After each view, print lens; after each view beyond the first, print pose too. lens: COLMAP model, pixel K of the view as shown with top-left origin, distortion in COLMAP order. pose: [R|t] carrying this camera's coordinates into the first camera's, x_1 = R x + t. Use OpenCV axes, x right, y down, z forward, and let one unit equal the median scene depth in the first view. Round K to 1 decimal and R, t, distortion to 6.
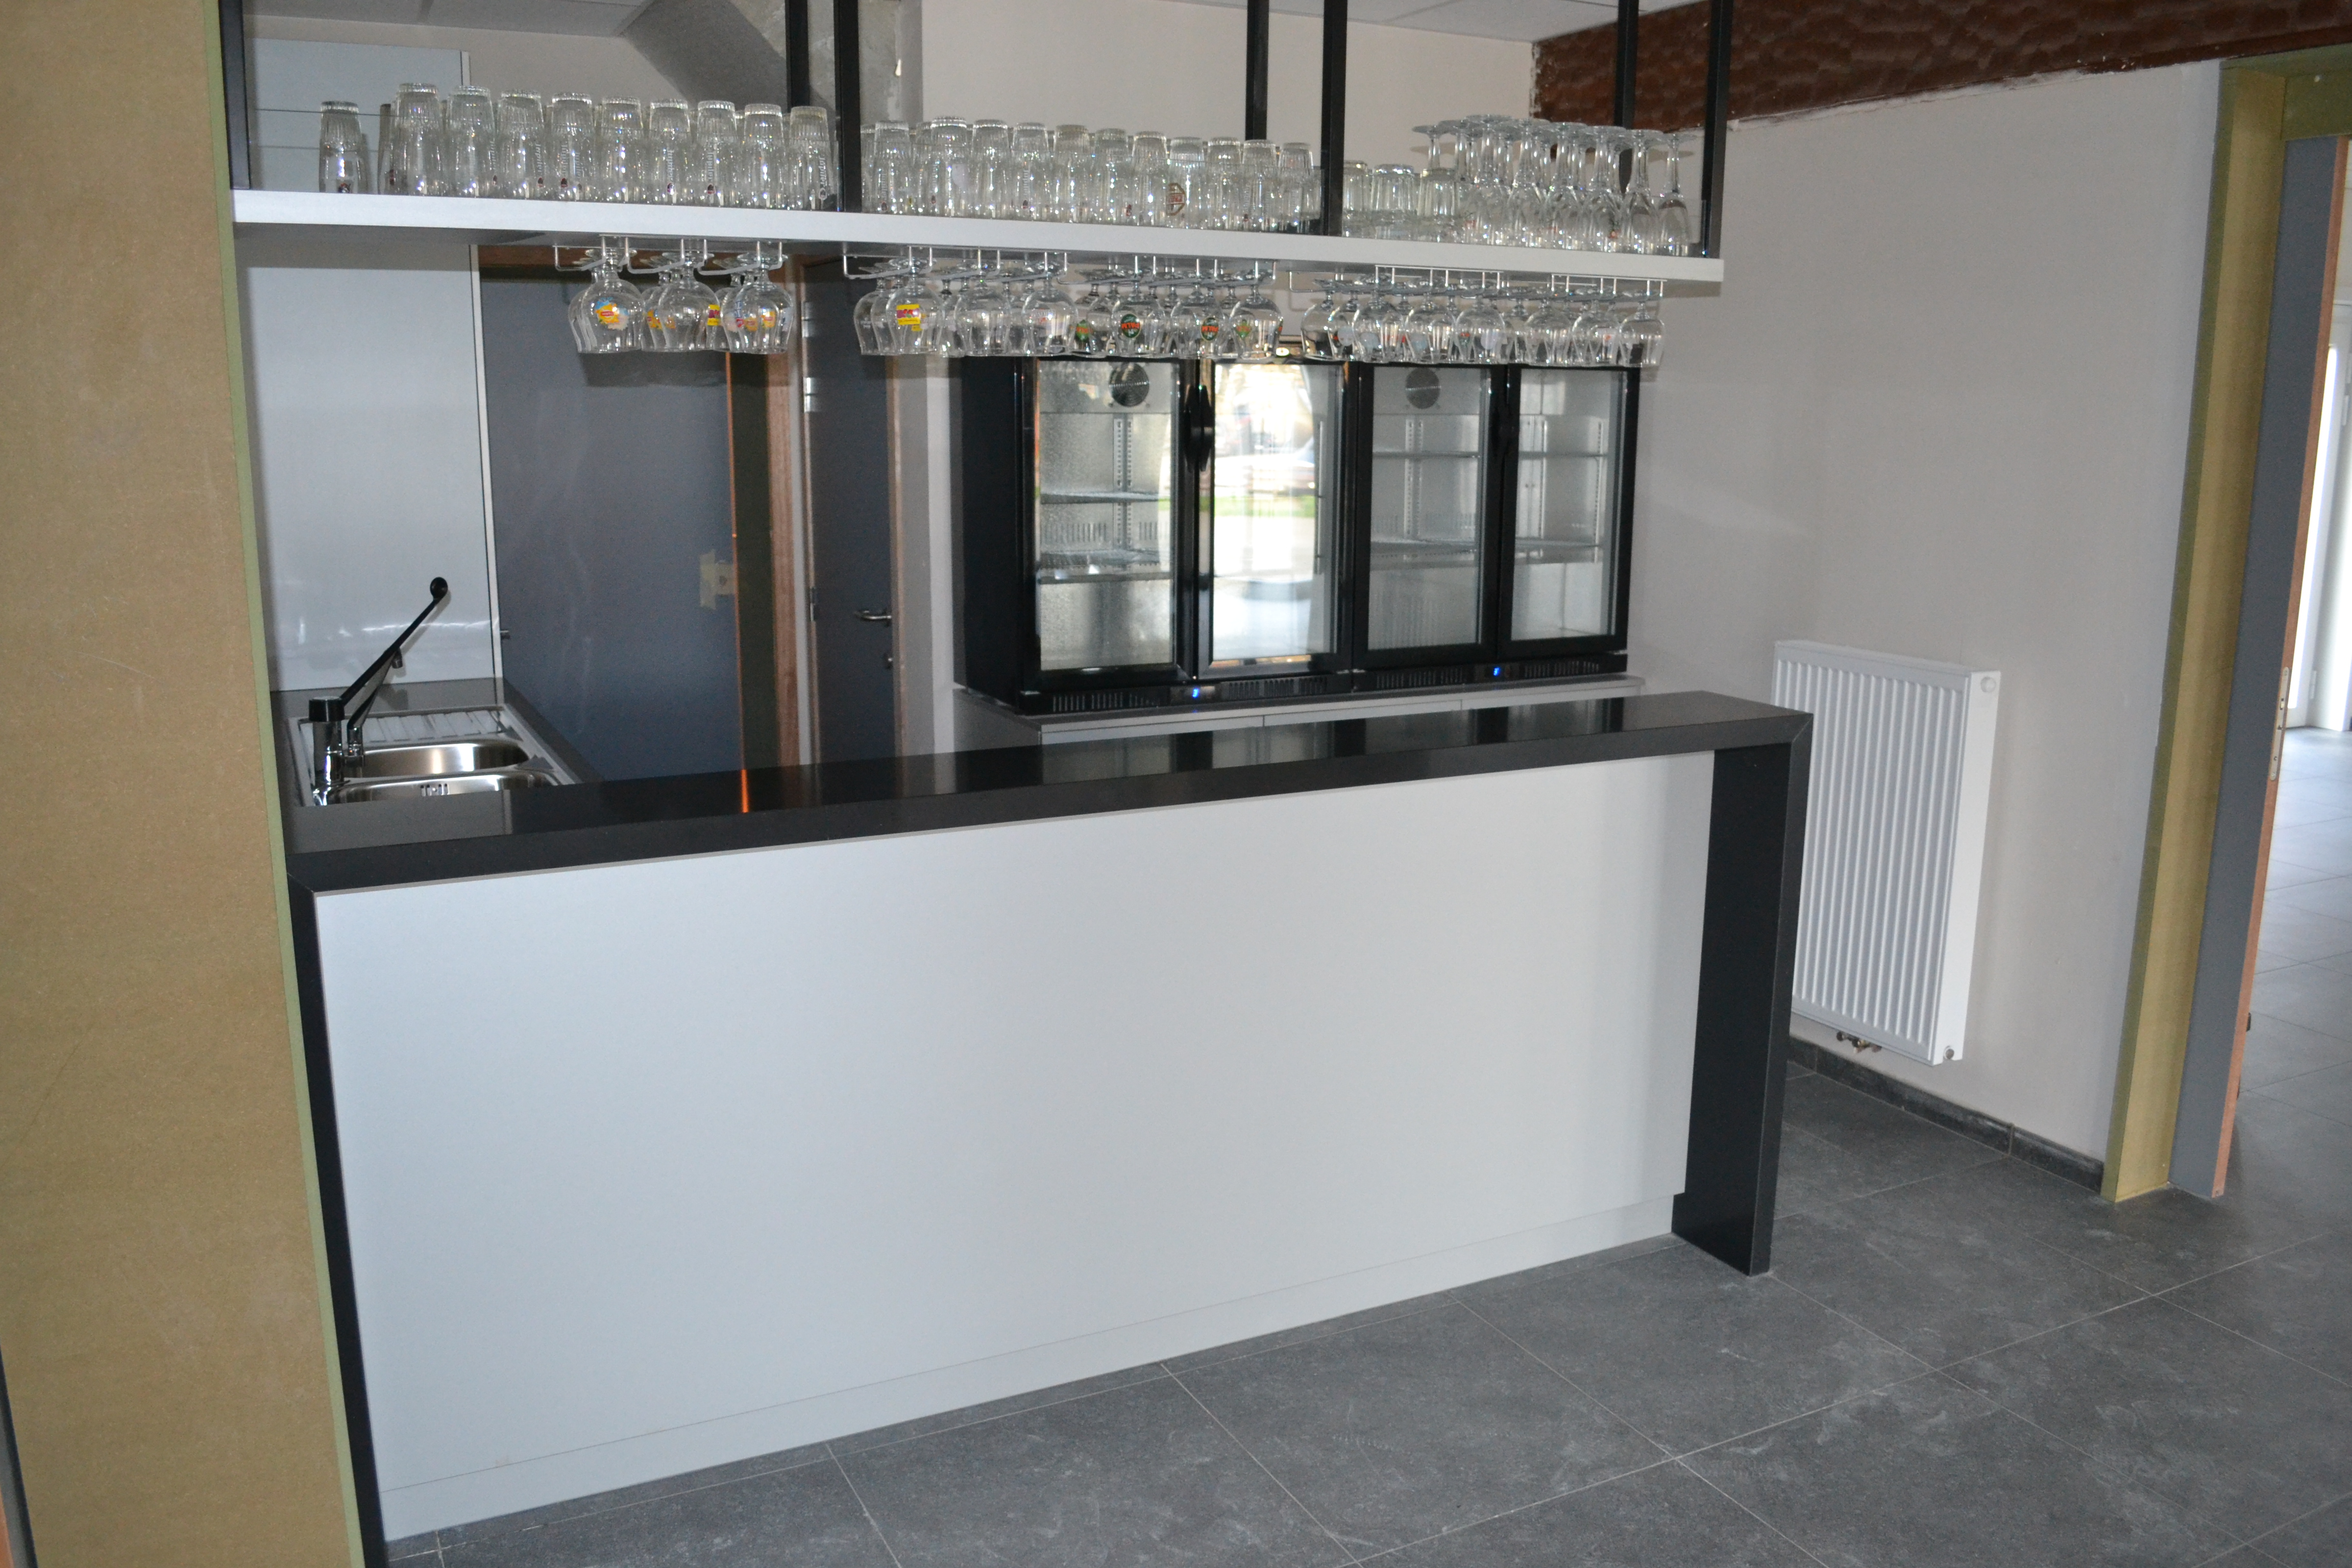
lens RADIAL K [[1877.0, 0, 1186.0], [0, 1877.0, 790.9], [0, 0, 1]] dist [-0.102598, 0.041900]
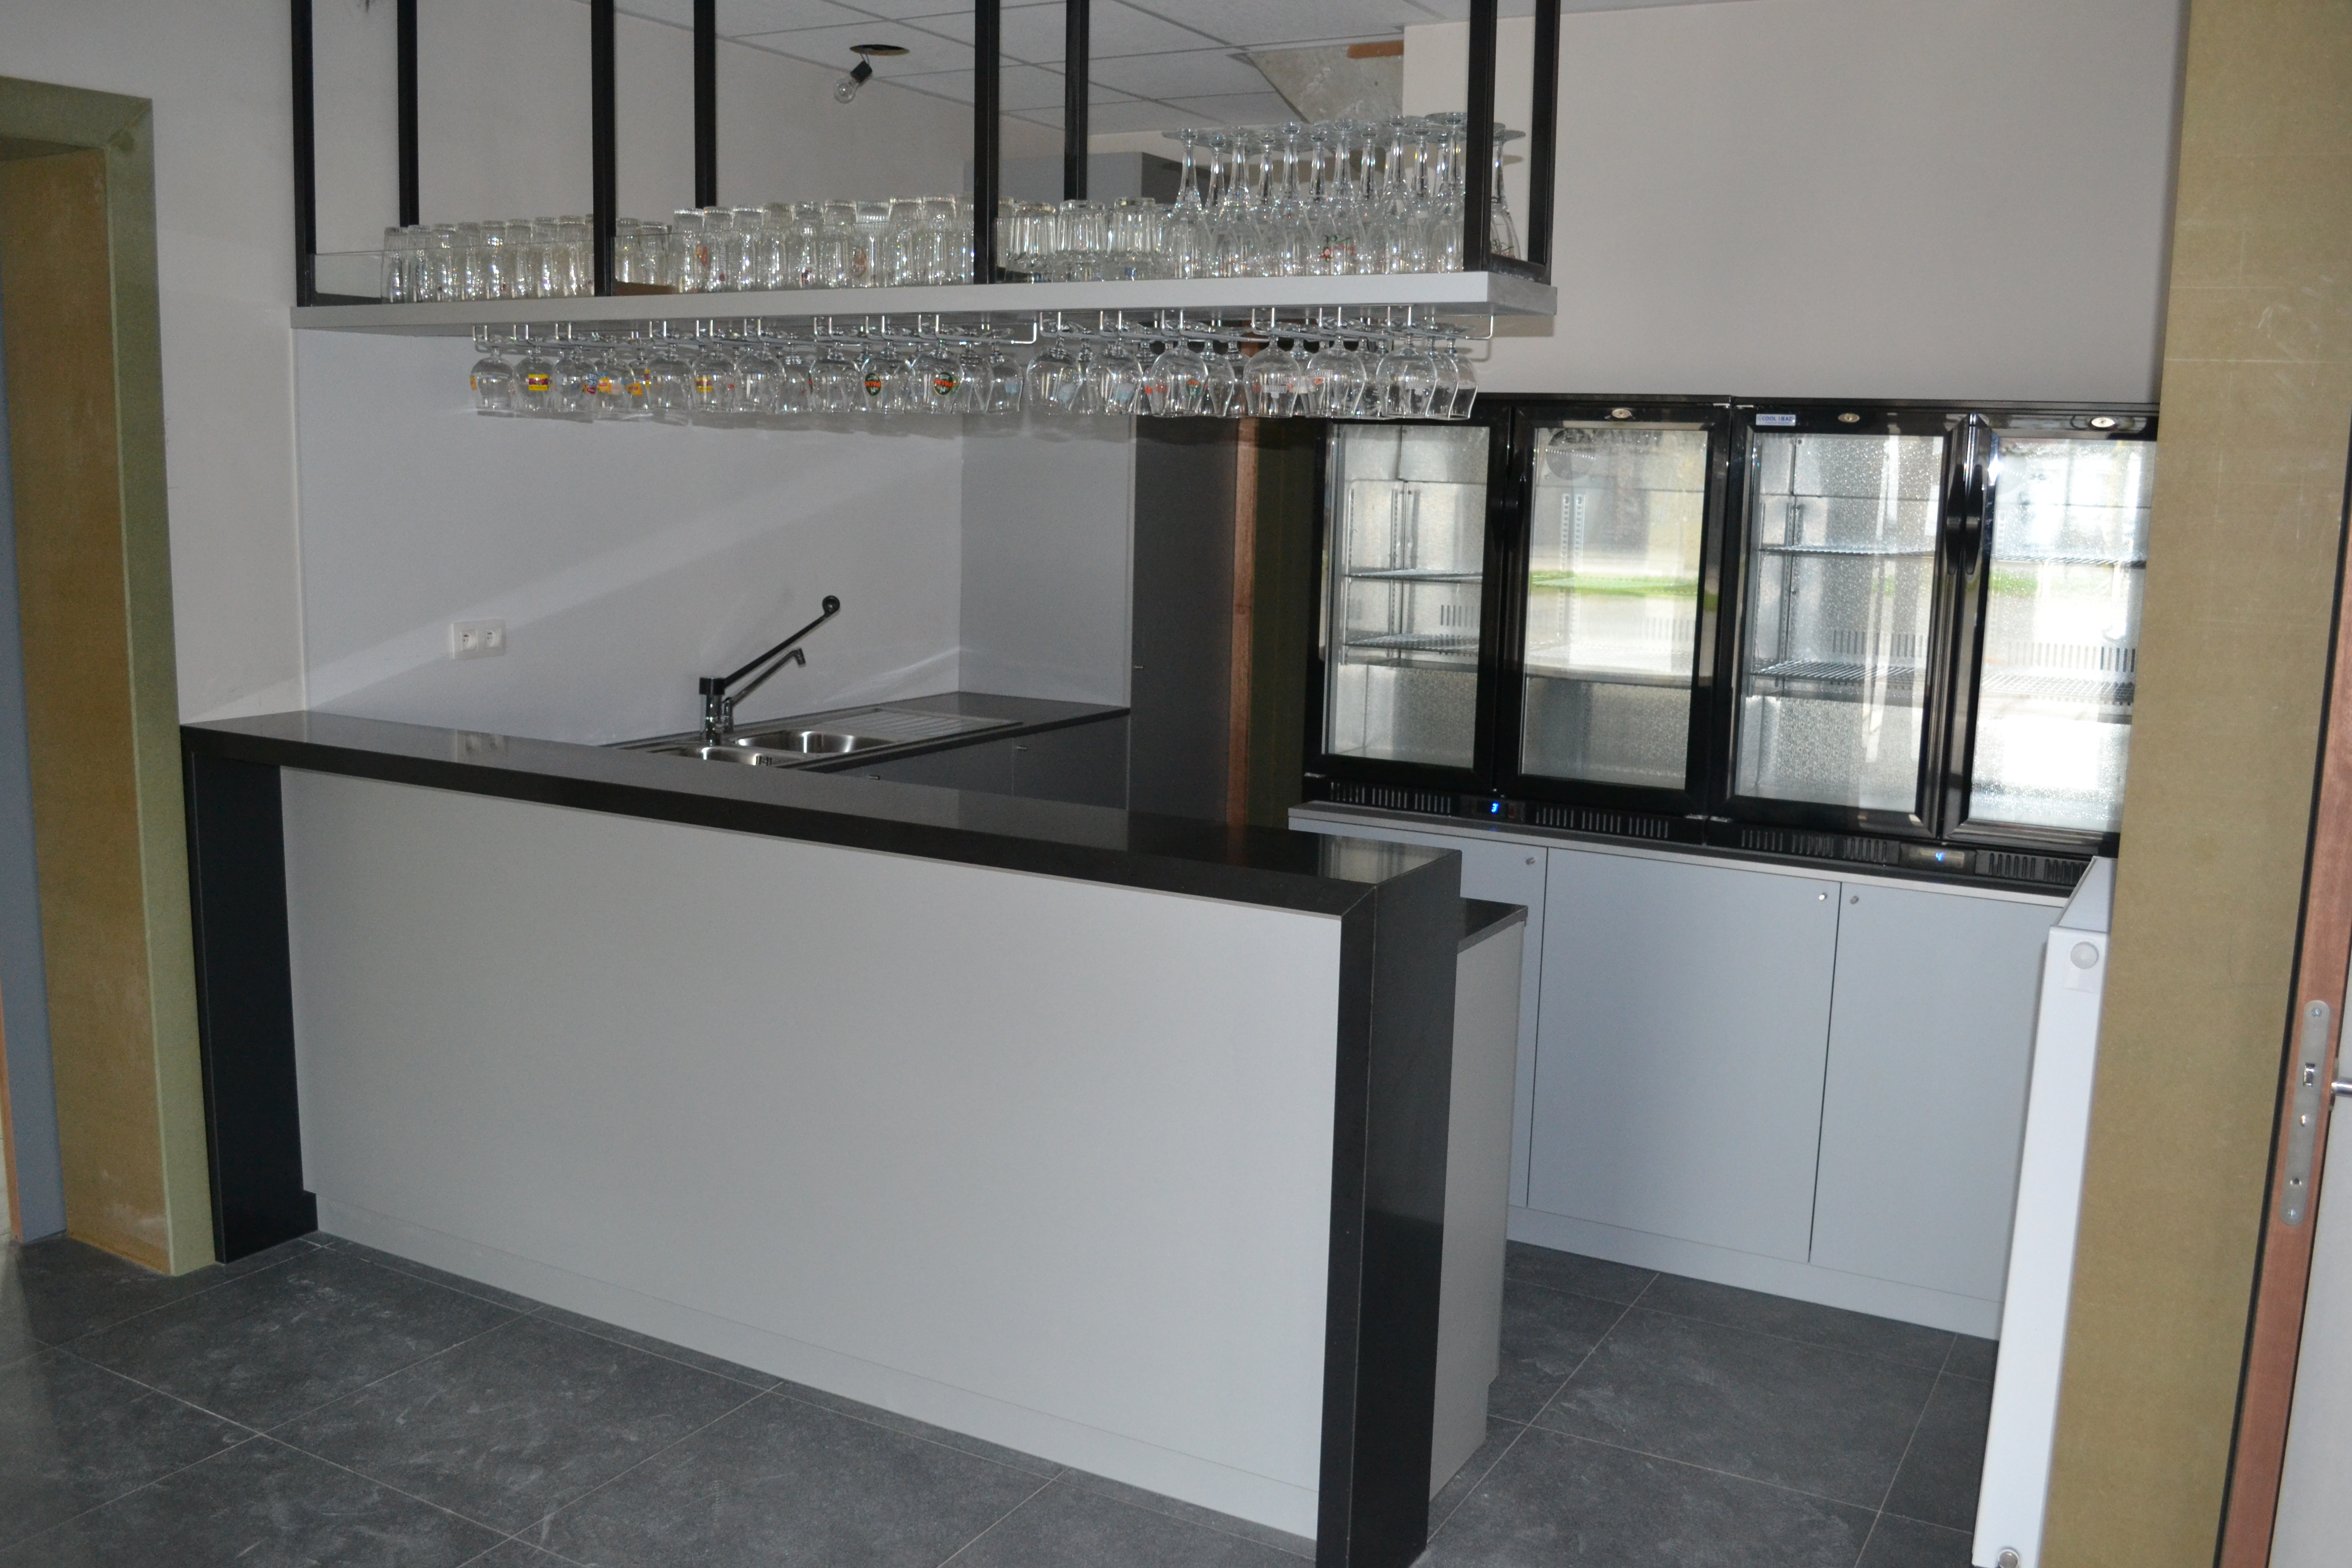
lens RADIAL K [[2049.7, 0, 1176.0], [0, 2049.7, 784.0], [0, 0, 1]] dist [-0.055081, -0.003819]
pose [[0.554256, 0.137403, -0.820927, 0.822797], [-0.191836, 0.980815, 0.034644, -0.080162], [0.809938, 0.138282, 0.569982, 0.409341]]
